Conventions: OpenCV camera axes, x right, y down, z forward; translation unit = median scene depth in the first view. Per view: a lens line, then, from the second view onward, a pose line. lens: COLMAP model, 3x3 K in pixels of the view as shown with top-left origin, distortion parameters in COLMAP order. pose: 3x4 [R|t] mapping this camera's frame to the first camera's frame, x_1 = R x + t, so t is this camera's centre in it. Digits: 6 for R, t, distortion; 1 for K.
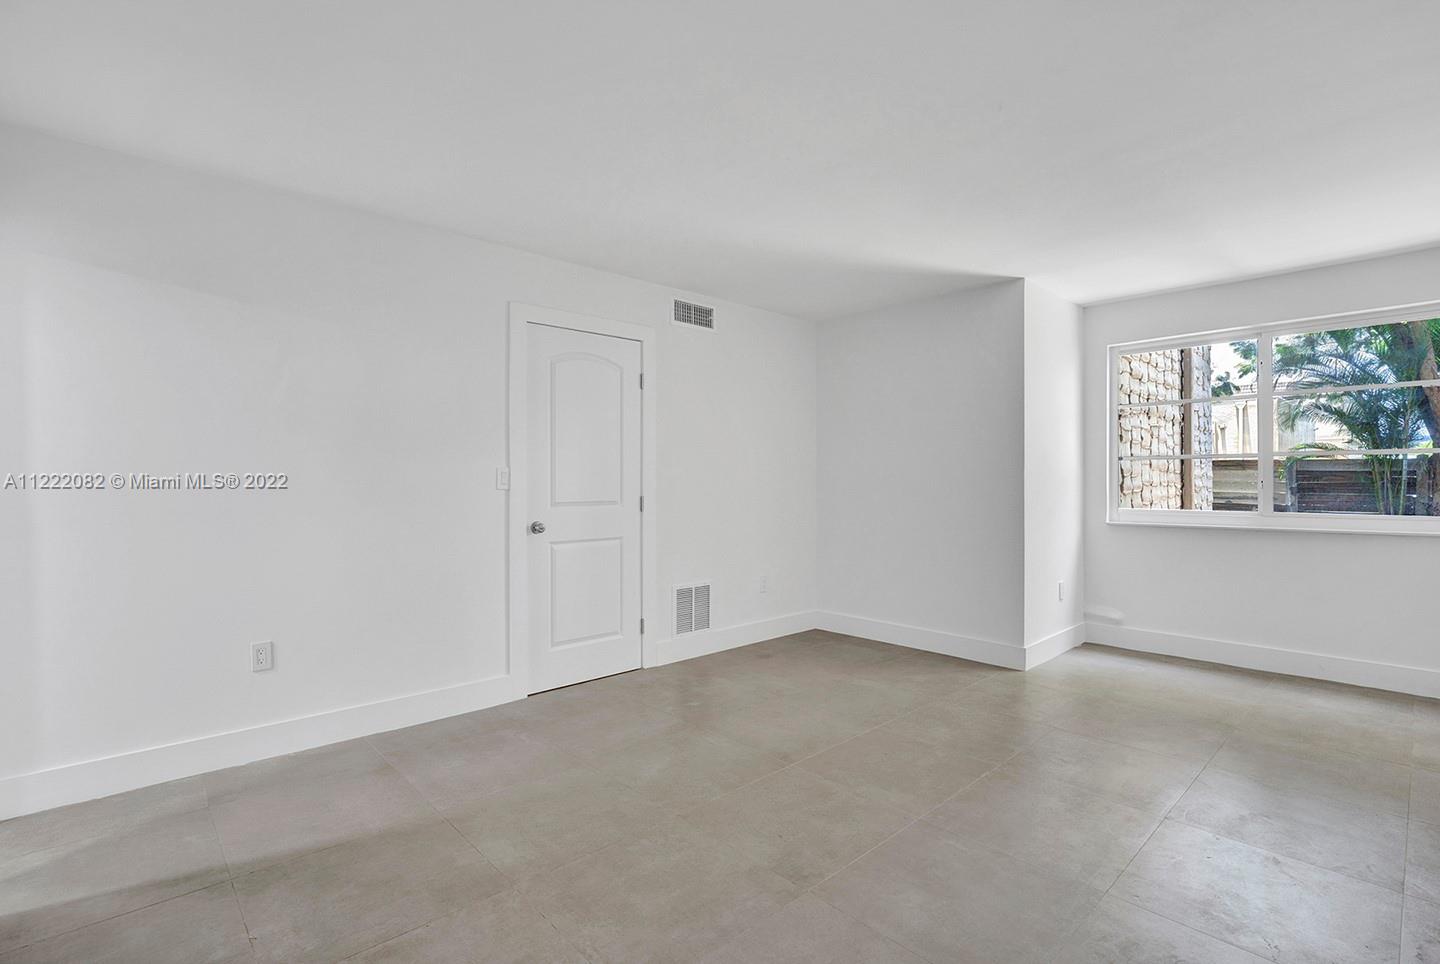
lens RADIAL K [[659.3, 0, 725.5], [0, 659.3, 484.1], [0, 0, 1]] dist [-0.004299, -0.000077]
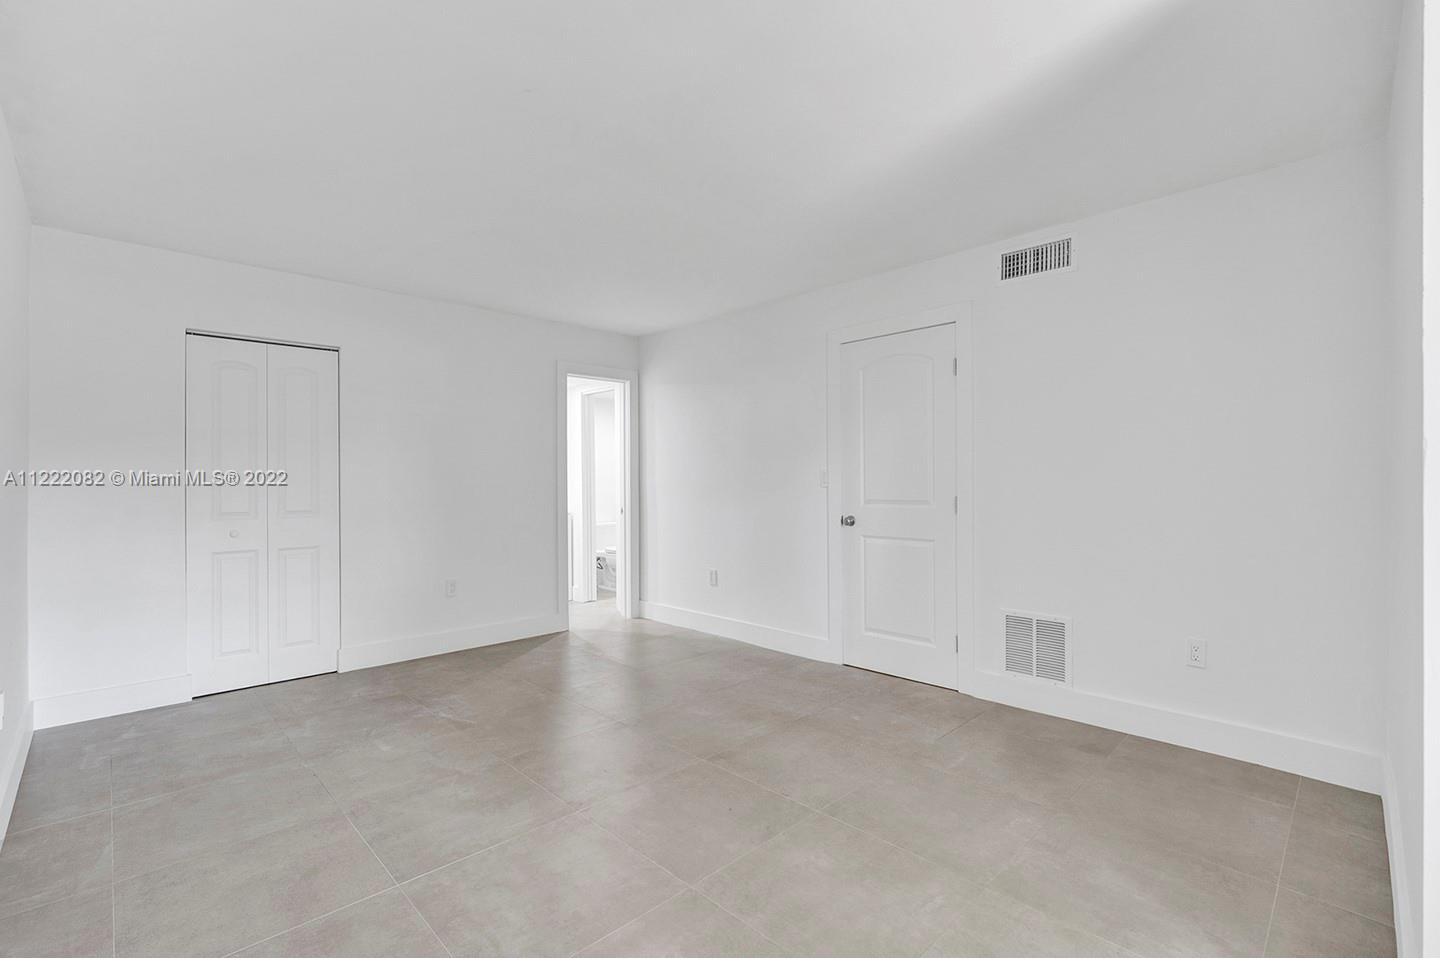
lens RADIAL K [[637.2, 0, 725.4], [0, 637.2, 477.8], [0, 0, 1]] dist [-0.012443, -0.000847]
pose [[0.027681, -0.003978, -0.999609, 0.778358], [0.005475, 0.999978, -0.003828, -0.005857], [0.999602, -0.005367, 0.027703, 0.720635]]
